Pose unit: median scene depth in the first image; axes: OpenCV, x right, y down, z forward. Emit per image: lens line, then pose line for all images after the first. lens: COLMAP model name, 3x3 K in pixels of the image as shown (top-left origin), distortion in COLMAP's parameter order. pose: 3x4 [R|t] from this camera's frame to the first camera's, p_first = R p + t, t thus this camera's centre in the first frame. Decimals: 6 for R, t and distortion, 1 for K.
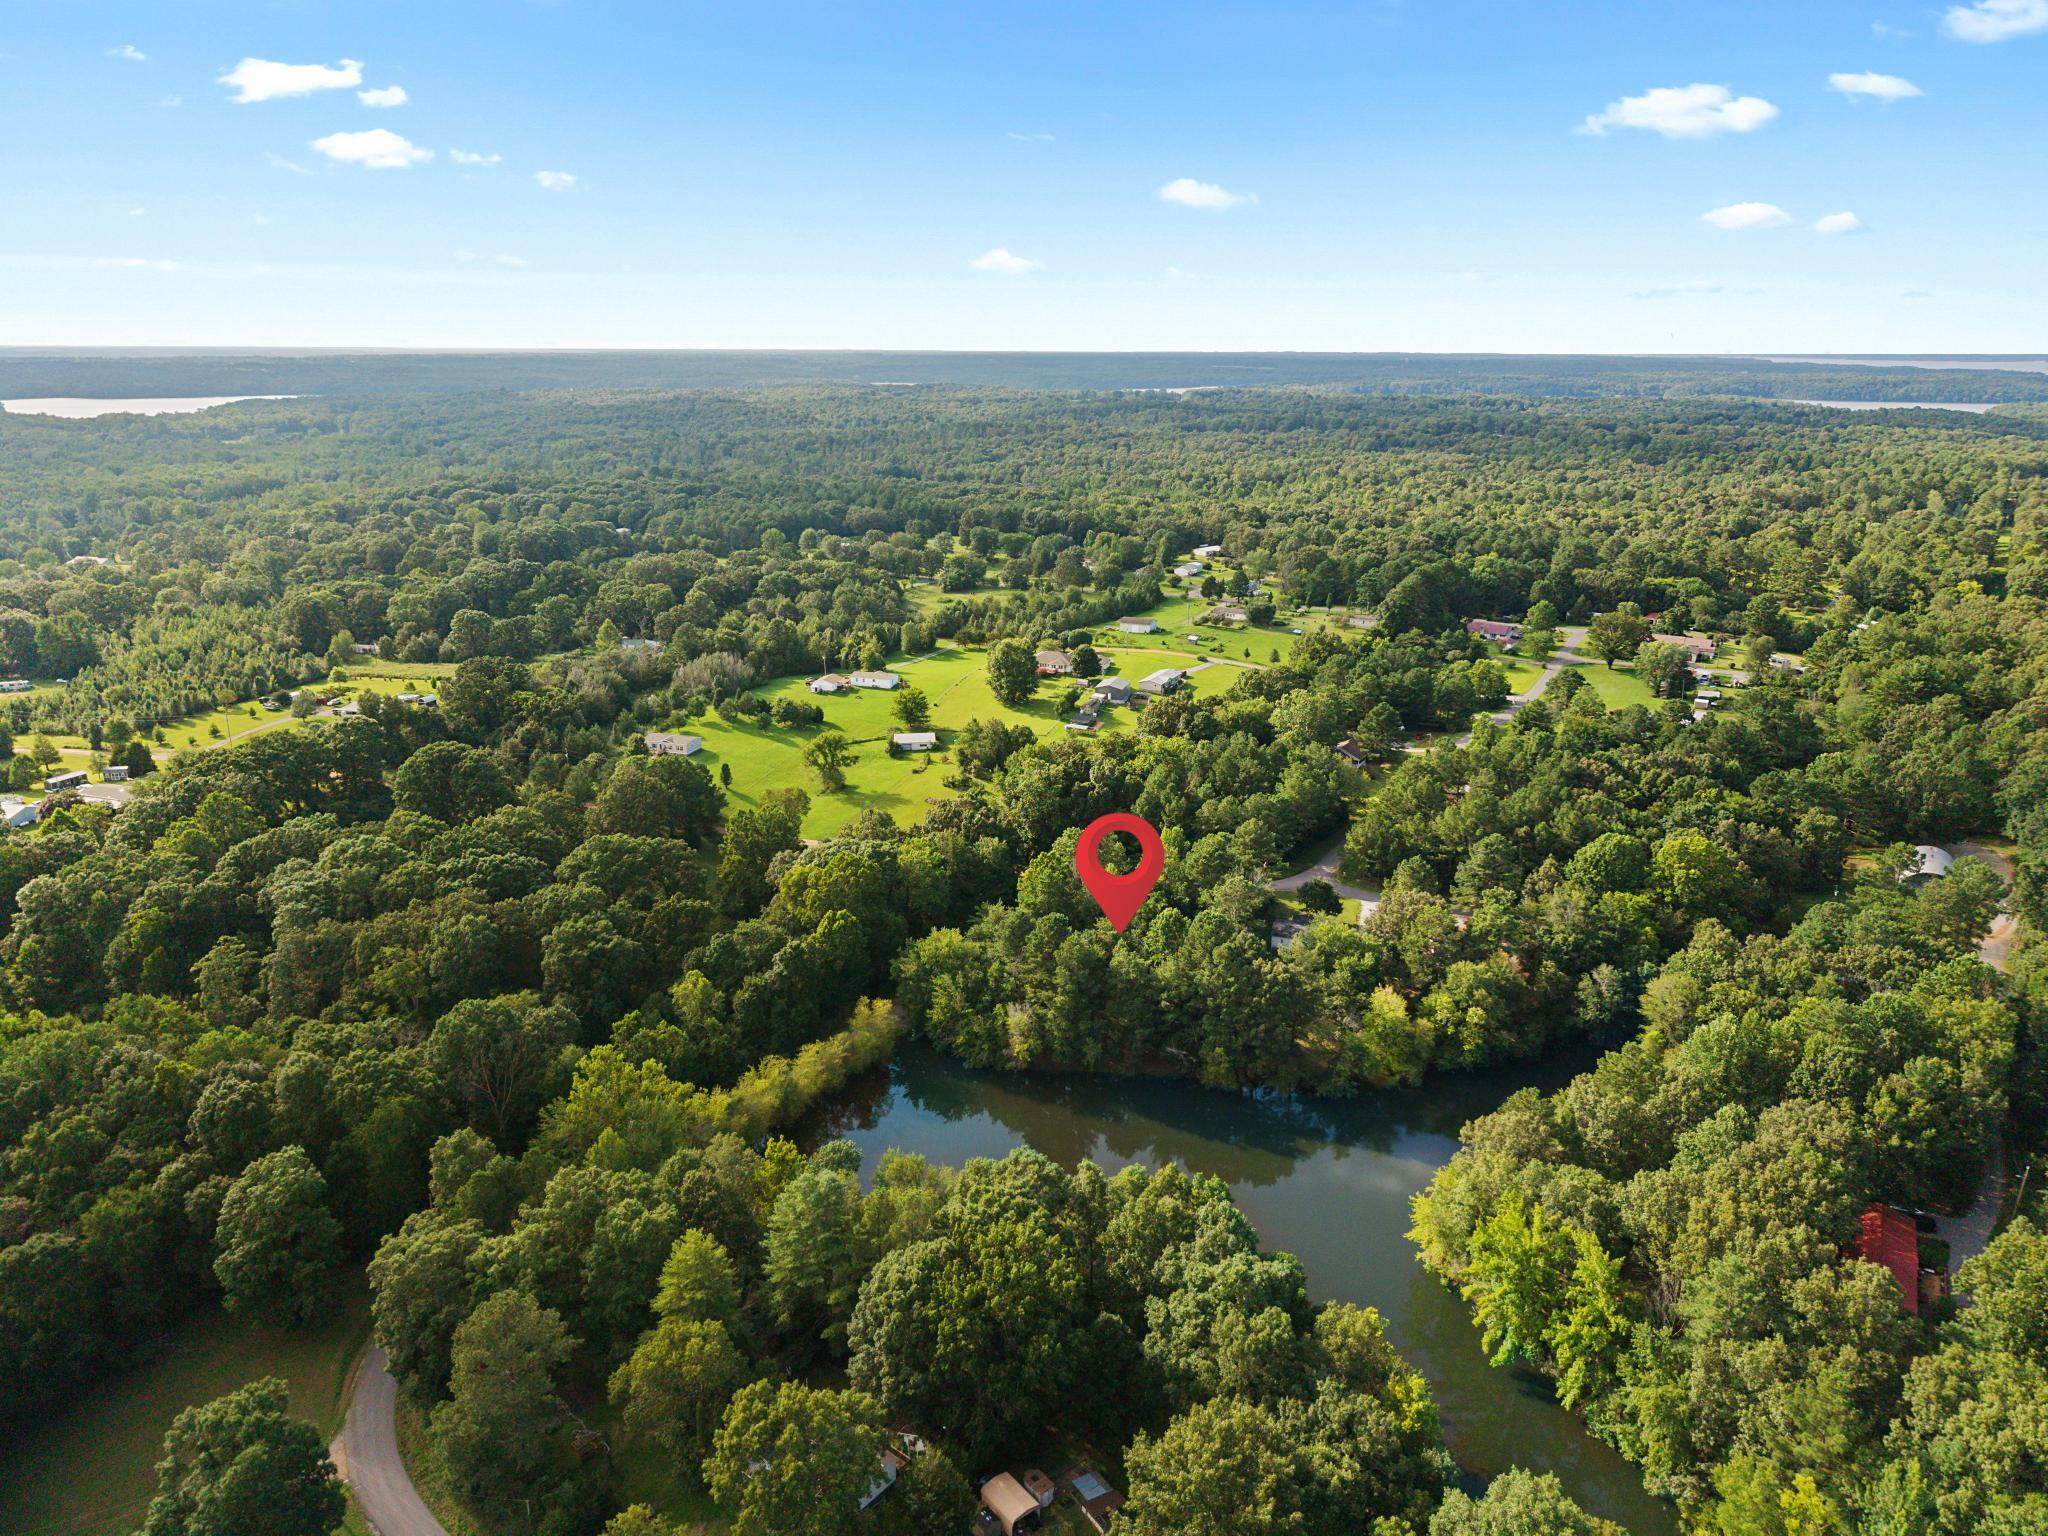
lens RADIAL K [[1393.0, 0, 1018.9], [0, 1393.0, 768.6], [0, 0, 1]] dist [0.005910, 0.002385]
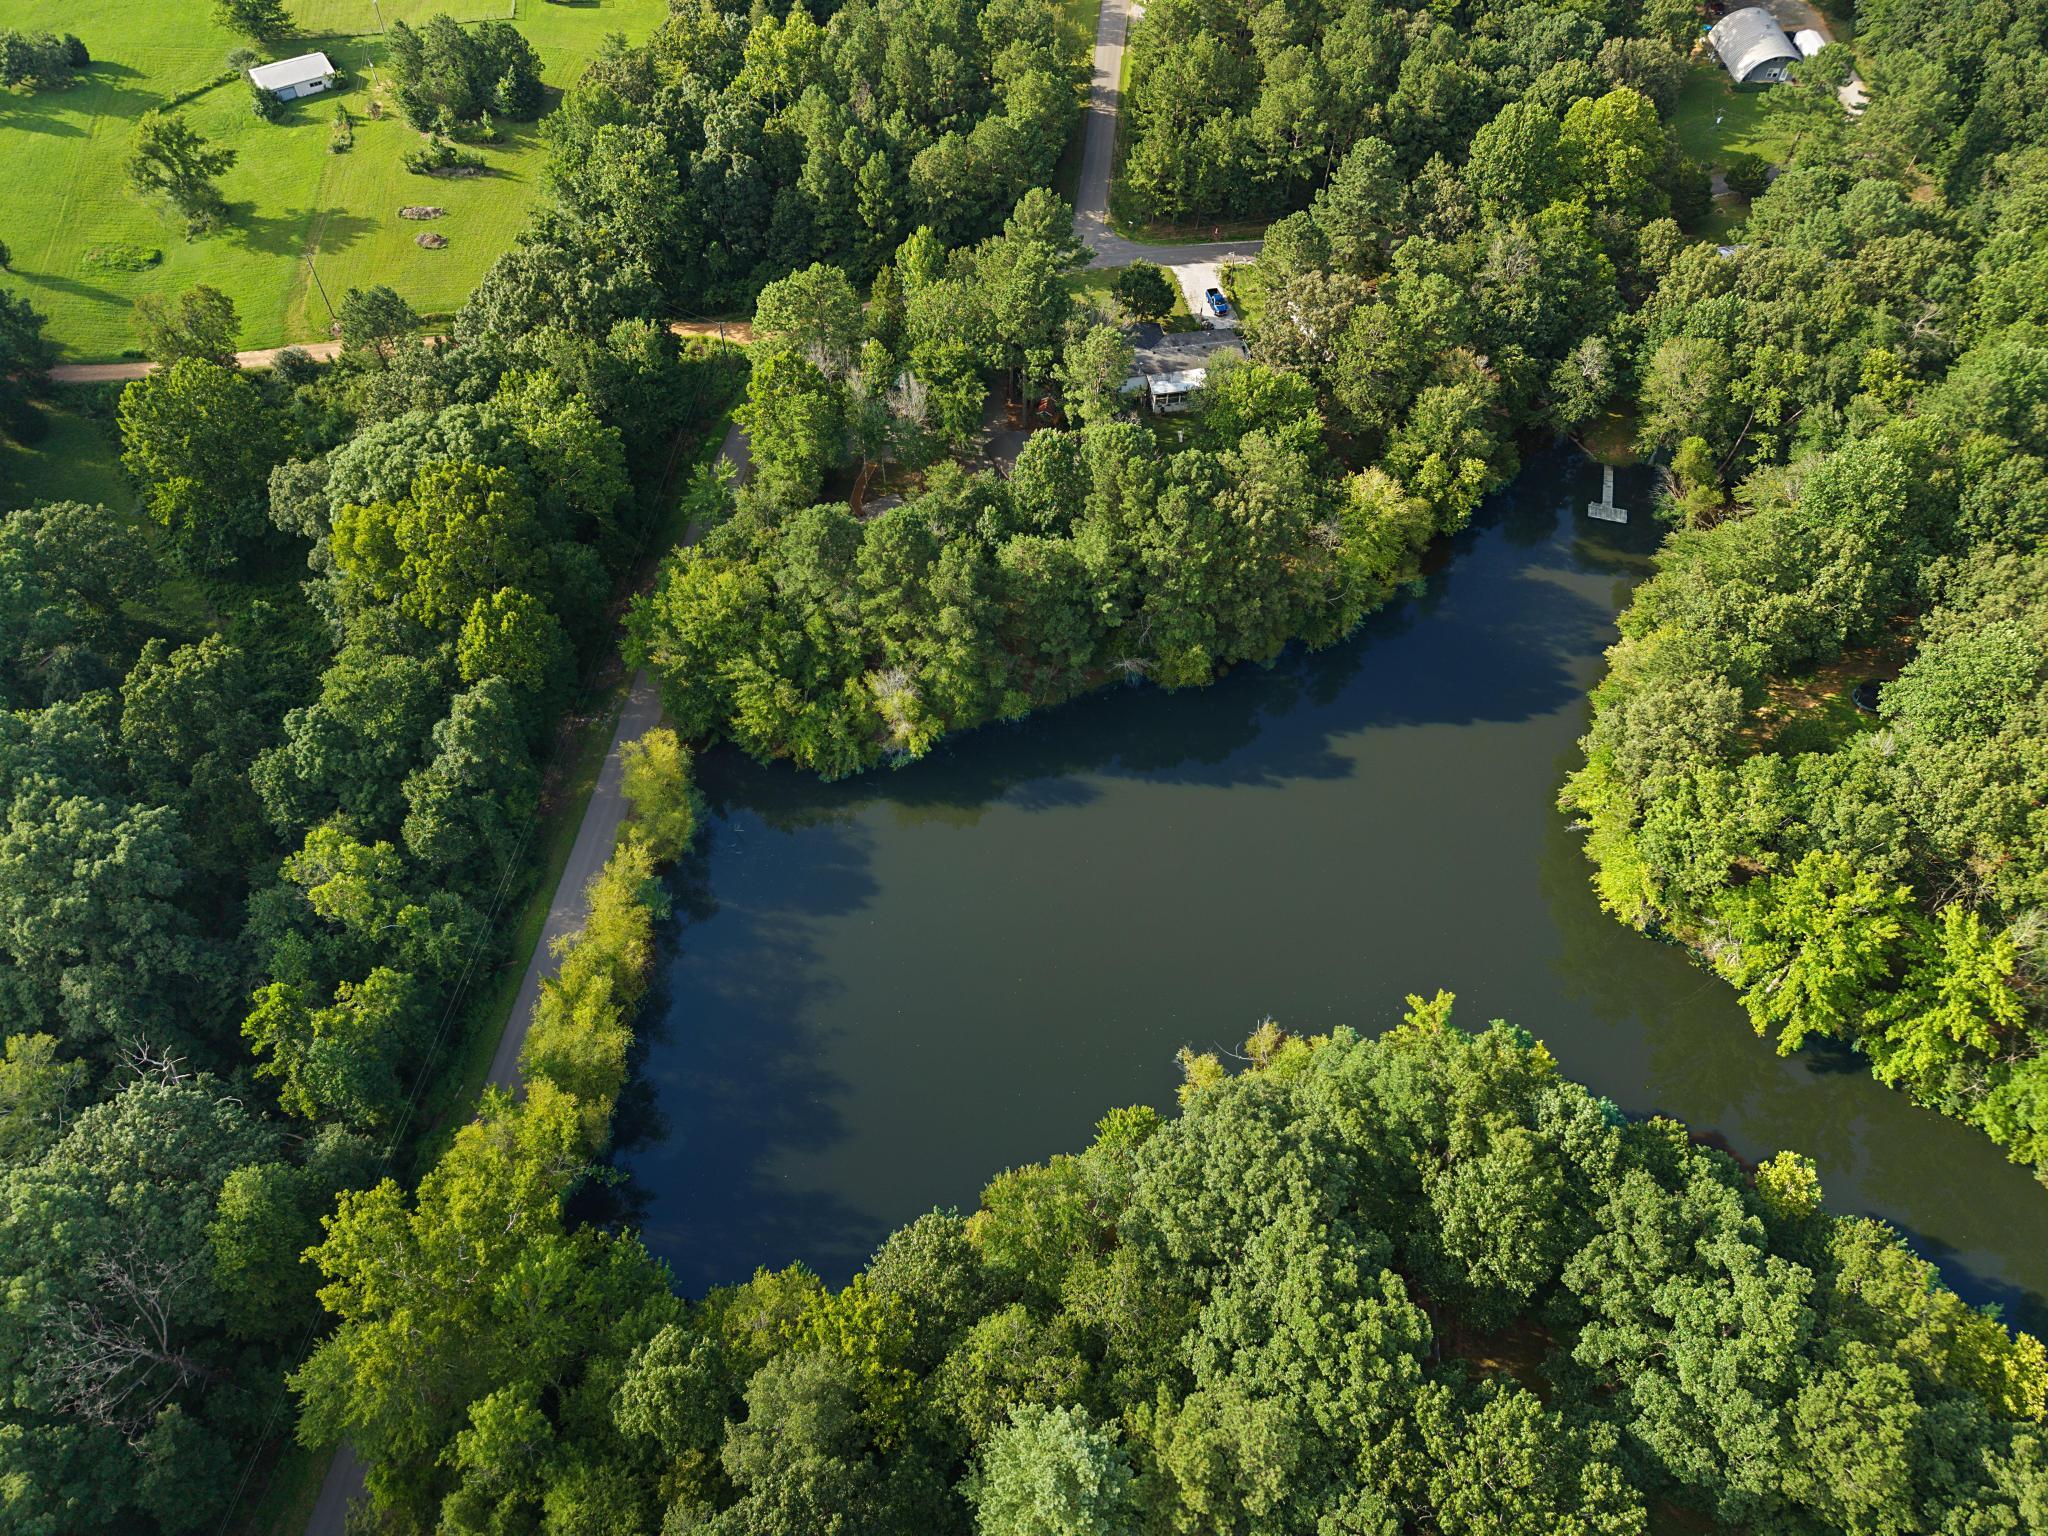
lens RADIAL K [[1393.0, 0, 1036.8], [0, 1393.0, 758.2], [0, 0, 1]] dist [0.005910, 0.002385]
pose [[0.878570, -0.367149, 0.305478, -0.131110], [0.132889, 0.802248, 0.582013, -0.137885], [-0.458754, -0.470744, 0.753621, 0.443226]]
